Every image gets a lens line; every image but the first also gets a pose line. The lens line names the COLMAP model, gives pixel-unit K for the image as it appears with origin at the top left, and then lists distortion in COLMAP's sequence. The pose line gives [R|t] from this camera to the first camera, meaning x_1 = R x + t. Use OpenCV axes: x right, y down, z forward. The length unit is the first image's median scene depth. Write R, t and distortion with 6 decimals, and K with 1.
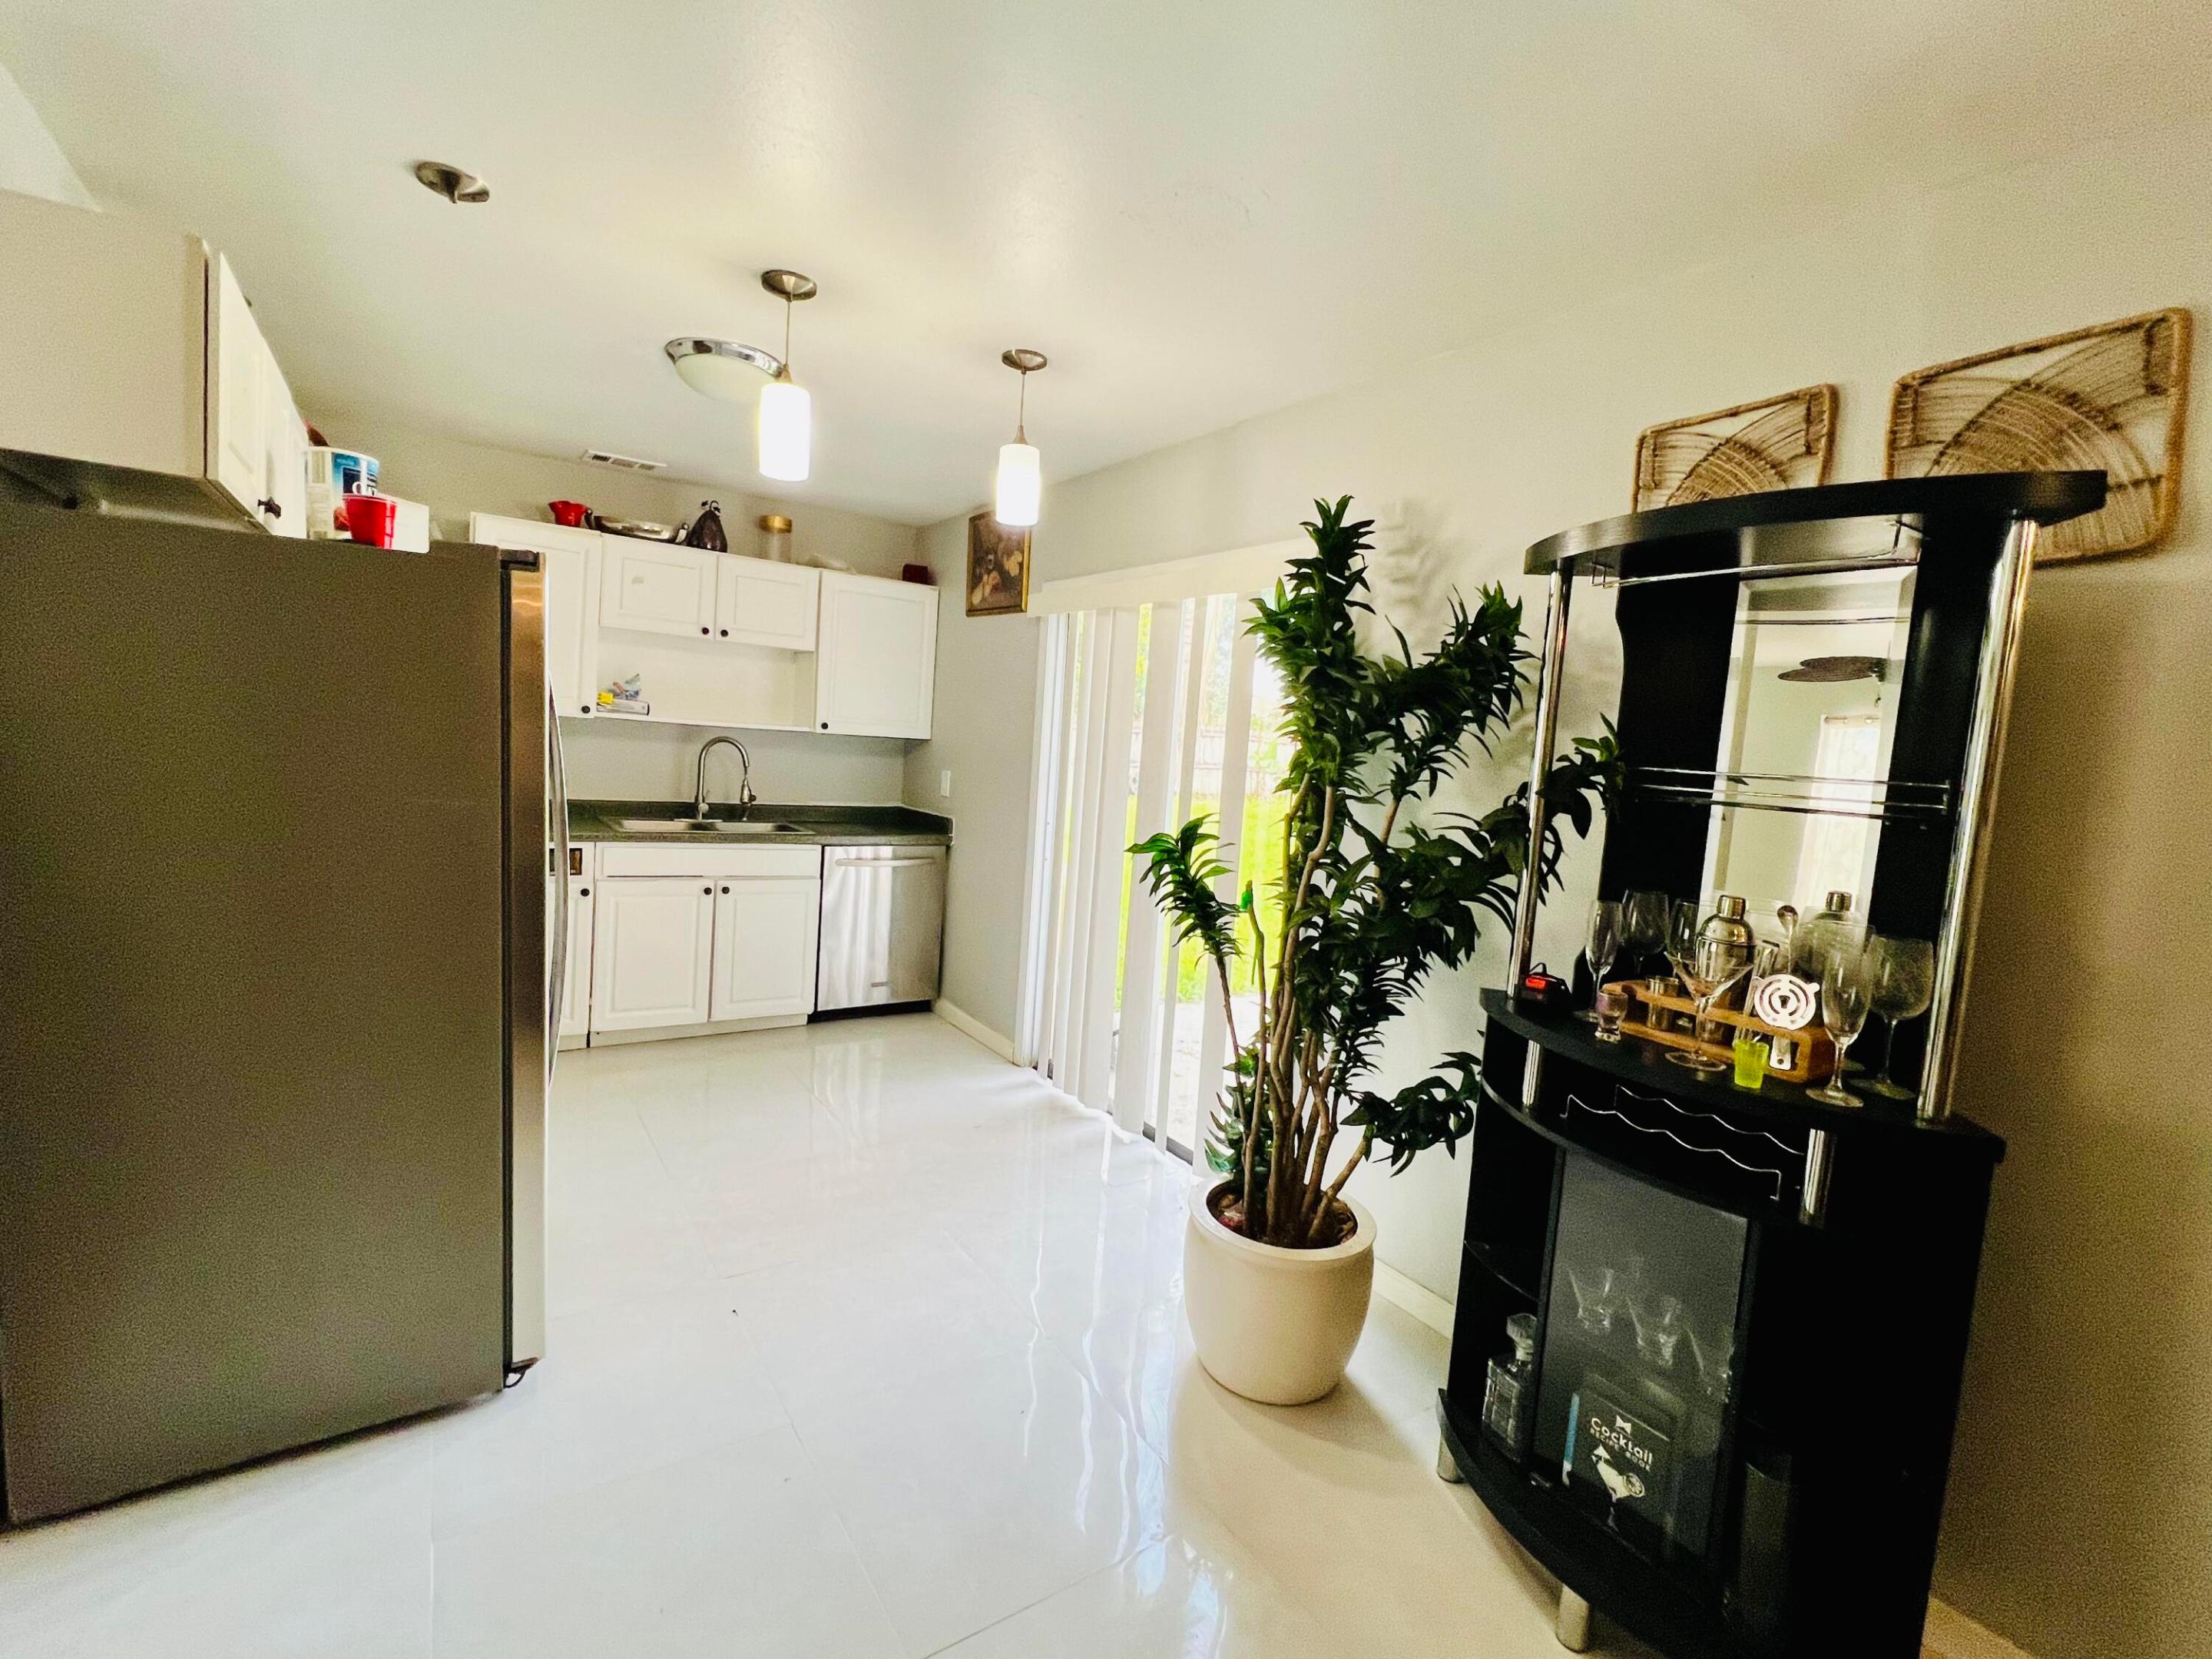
lens RADIAL K [[991.7, 0, 1087.7], [0, 991.7, 823.0], [0, 0, 1]] dist [-0.003648, 0.001651]
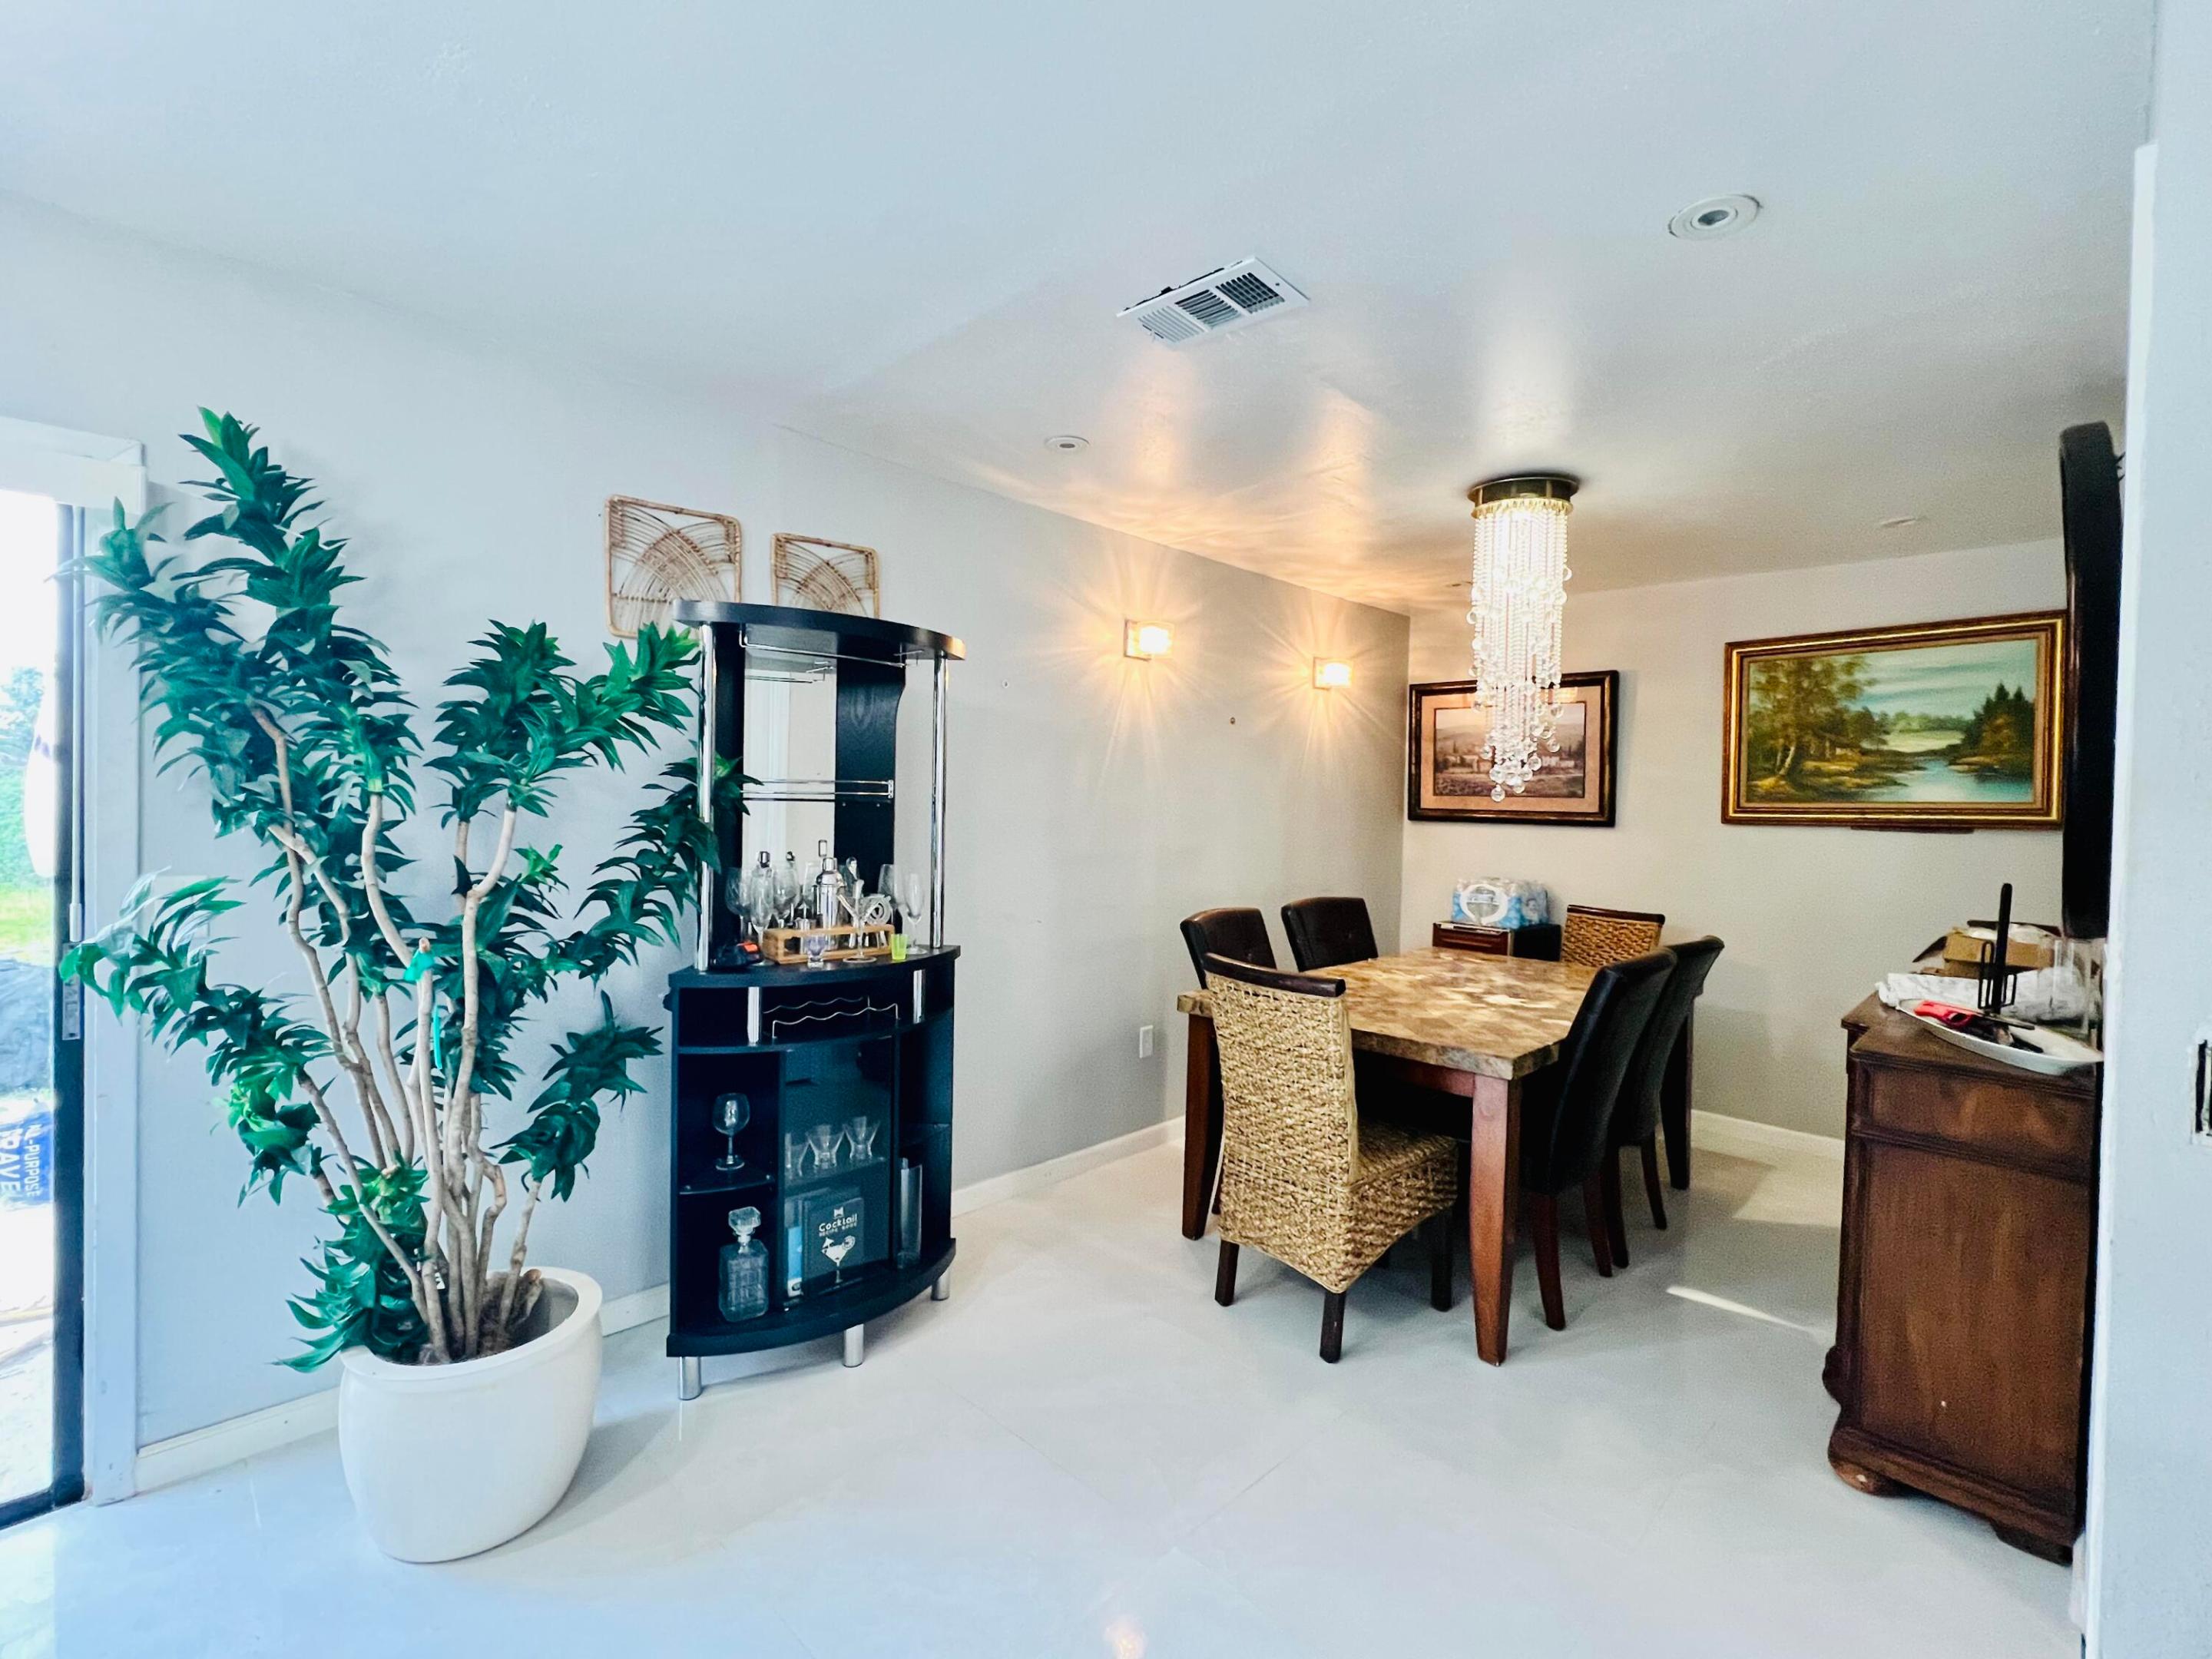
lens RADIAL K [[991.7, 0, 1106.4], [0, 991.7, 818.7], [0, 0, 1]] dist [-0.003648, 0.001651]
pose [[-0.196044, -0.088420, 0.976601, -0.798096], [0.051584, 0.993618, 0.100316, -0.100829], [-0.979237, 0.070044, -0.190232, 0.695452]]
